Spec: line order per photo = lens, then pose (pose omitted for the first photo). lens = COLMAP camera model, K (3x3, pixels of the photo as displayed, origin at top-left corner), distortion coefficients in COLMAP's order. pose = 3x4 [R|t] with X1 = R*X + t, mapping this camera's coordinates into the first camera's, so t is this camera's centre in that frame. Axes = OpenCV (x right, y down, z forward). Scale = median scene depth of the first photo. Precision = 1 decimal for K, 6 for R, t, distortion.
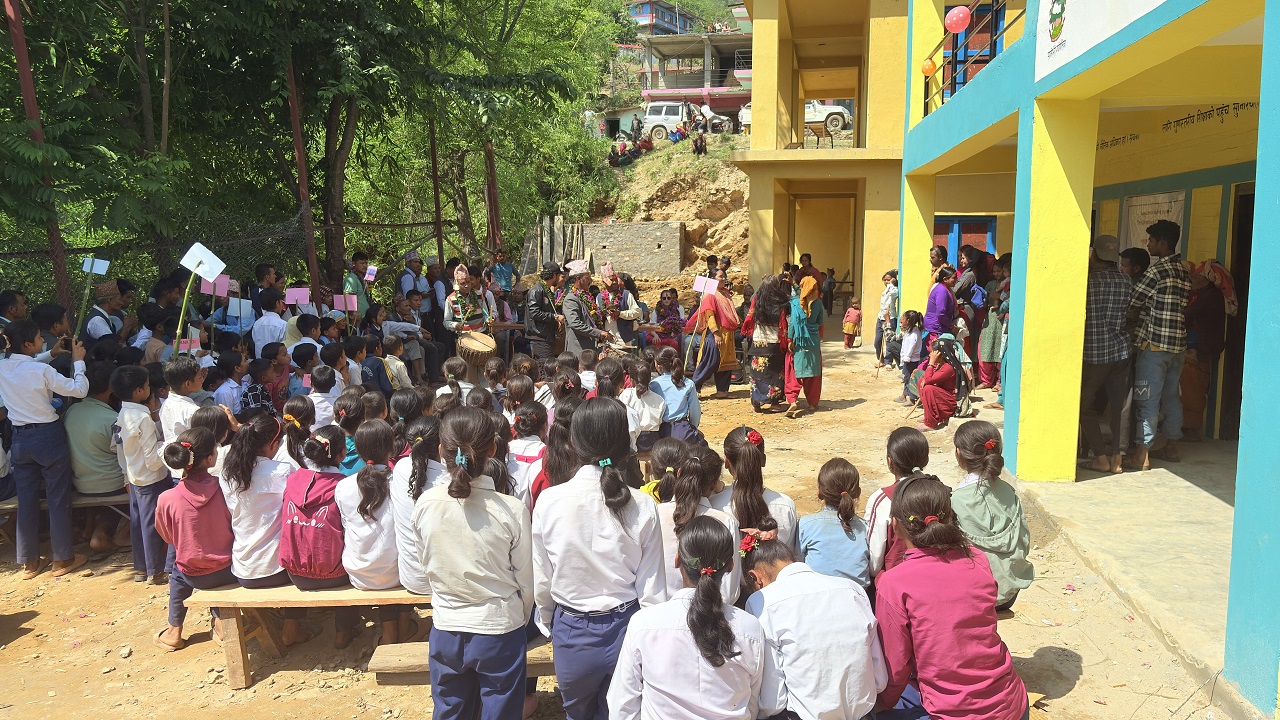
lens RADIAL K [[981.1, 0, 640.0], [0, 981.1, 360.0], [0, 0, 1]] dist [-0.006313, -0.001321]
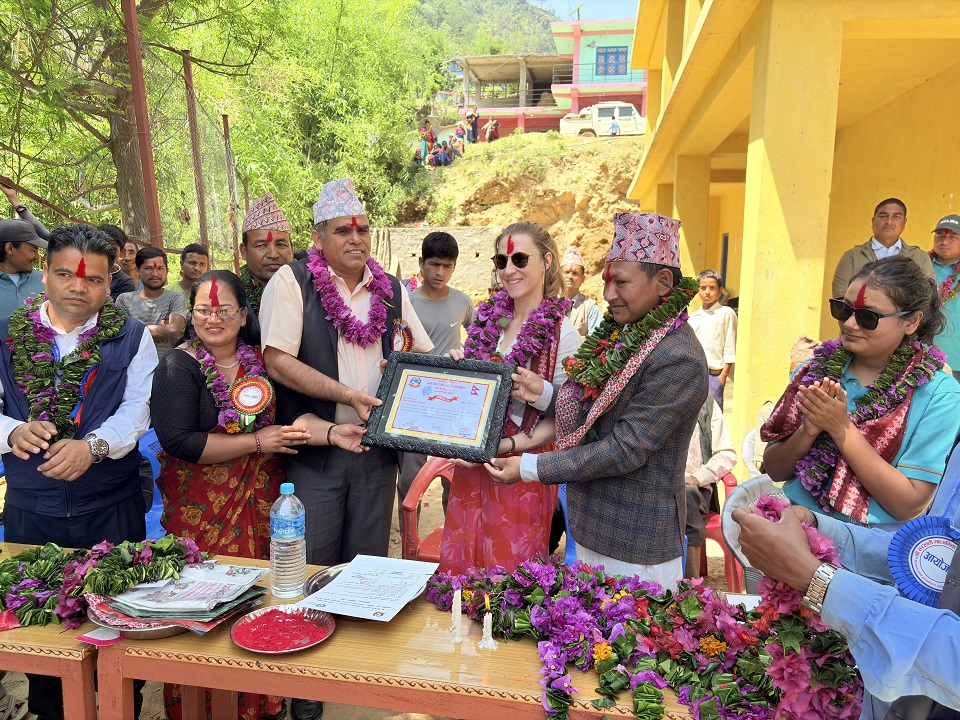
lens RADIAL K [[719.3, 0, 480.0], [0, 719.3, 360.0], [0, 0, 1]] dist [0.009495, 0.001770]
pose [[0.999207, 0.014936, 0.036908, -0.000014], [-0.015383, 0.999811, 0.011868, -0.030221], [-0.036724, -0.012426, 0.999248, 0.355297]]
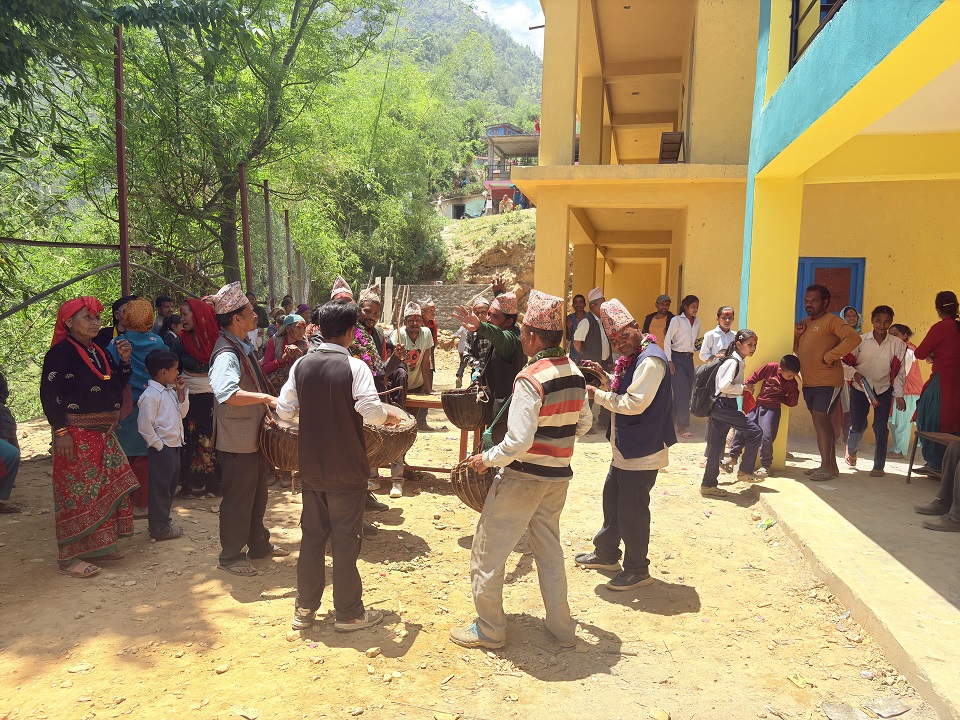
lens RADIAL K [[719.3, 0, 480.0], [0, 719.3, 360.0], [0, 0, 1]] dist [0.009495, 0.001770]
pose [[0.999104, 0.032641, -0.026956, 0.041553], [-0.034089, 0.997897, -0.055135, -0.014771], [0.025100, 0.056004, 0.998115, 0.211155]]
